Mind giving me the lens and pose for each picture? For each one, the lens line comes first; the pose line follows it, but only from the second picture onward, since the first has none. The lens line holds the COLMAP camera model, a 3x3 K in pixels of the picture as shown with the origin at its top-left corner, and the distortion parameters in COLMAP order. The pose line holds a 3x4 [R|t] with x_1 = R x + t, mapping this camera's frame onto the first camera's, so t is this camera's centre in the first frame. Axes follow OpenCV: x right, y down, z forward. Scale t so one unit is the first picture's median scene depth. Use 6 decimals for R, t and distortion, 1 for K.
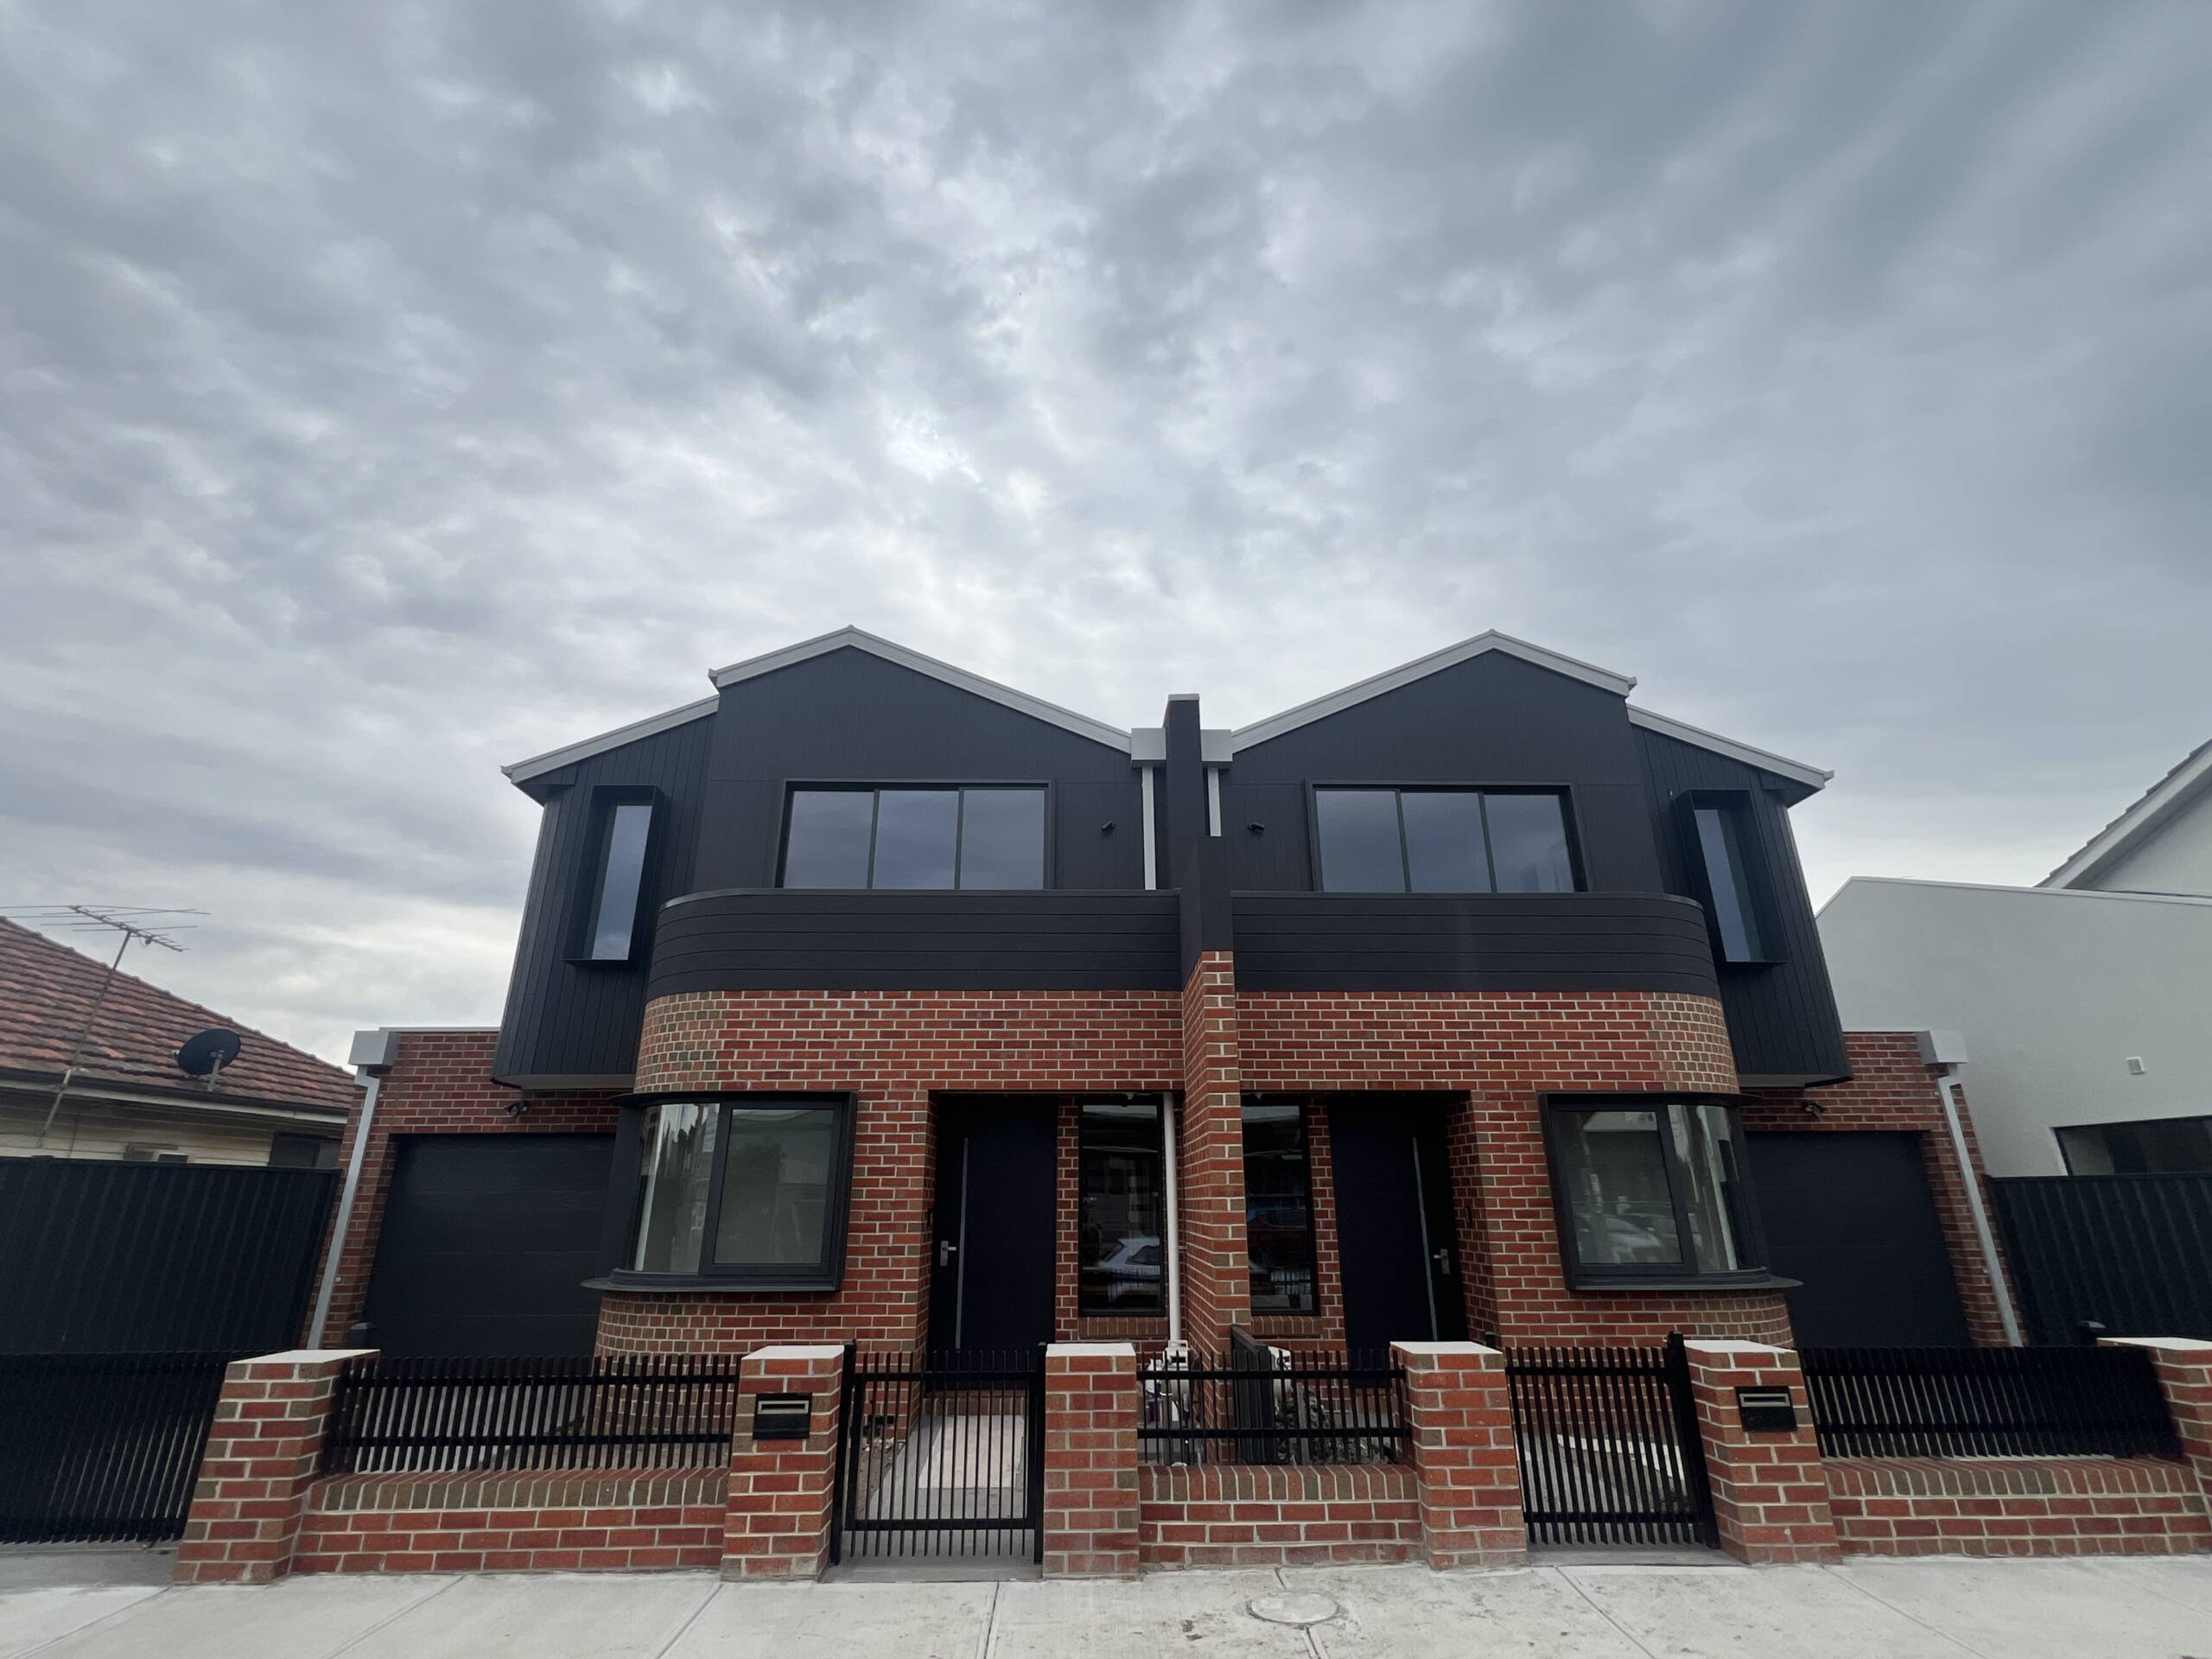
lens RADIAL K [[1017.8, 0, 1102.7], [0, 1017.8, 838.8], [0, 0, 1]] dist [0.001436, -0.000291]
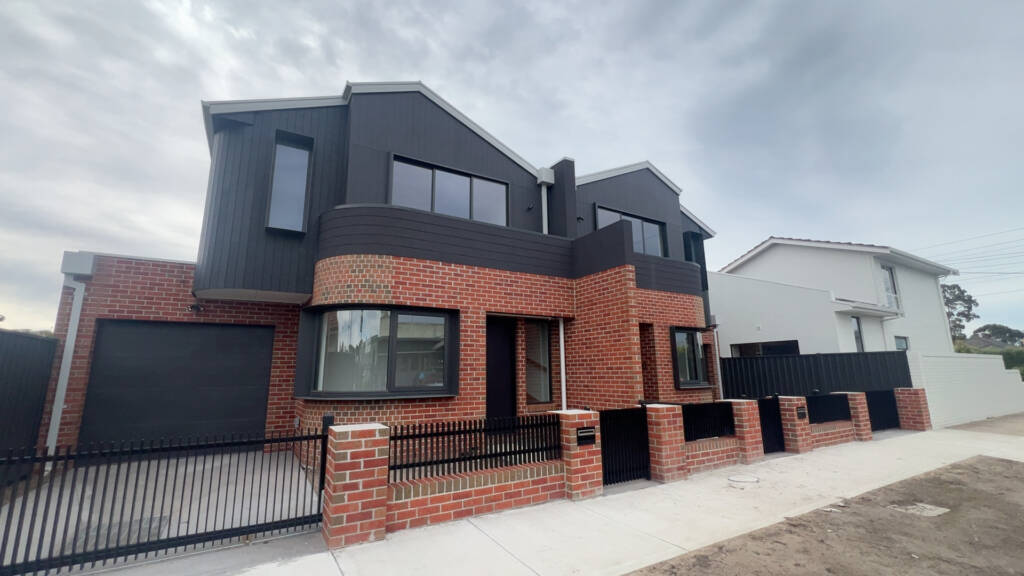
lens RADIAL K [[428.1, 0, 512.0], [0, 428.1, 288.0], [0, 0, 1]] dist [-0.000566, -0.000216]
pose [[0.867711, 0.091543, 0.488566, -0.596251], [-0.159633, 0.982151, 0.099487, 0.094860], [-0.470738, -0.164317, 0.866836, 0.165092]]
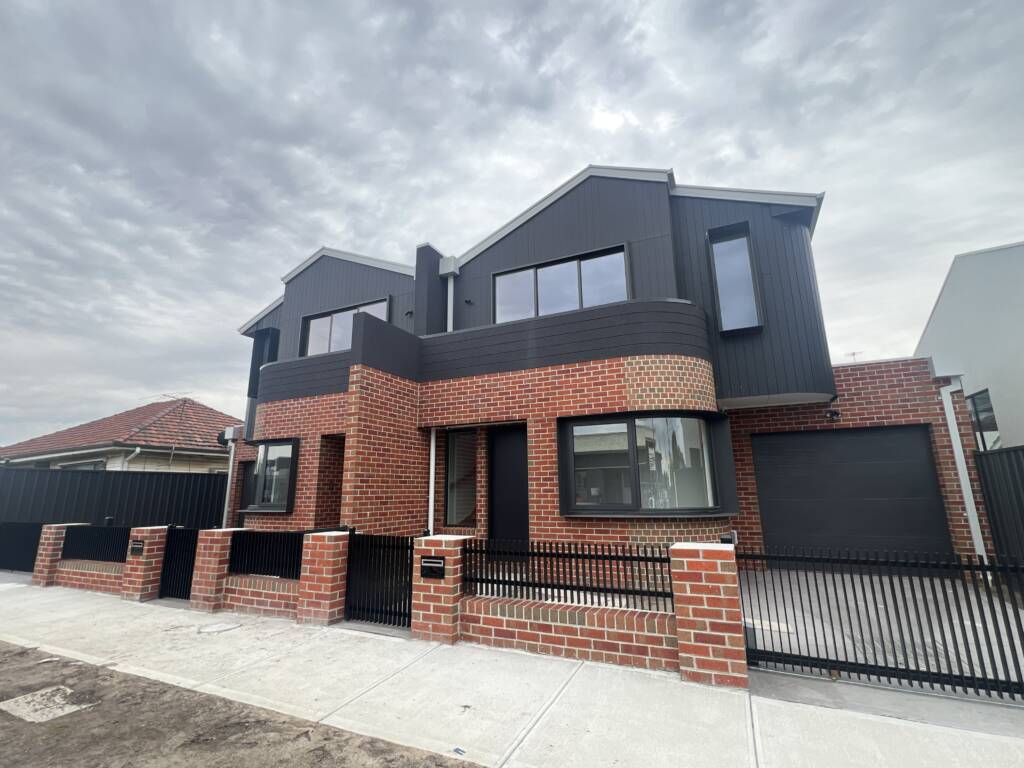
lens RADIAL K [[471.2, 0, 510.5], [0, 471.2, 388.3], [0, 0, 1]] dist [0.001436, -0.000291]
pose [[0.897044, -0.101358, -0.430160, 0.744939], [0.156544, 0.983110, 0.094805, 0.102039], [0.413286, -0.152383, 0.897761, 0.192690]]
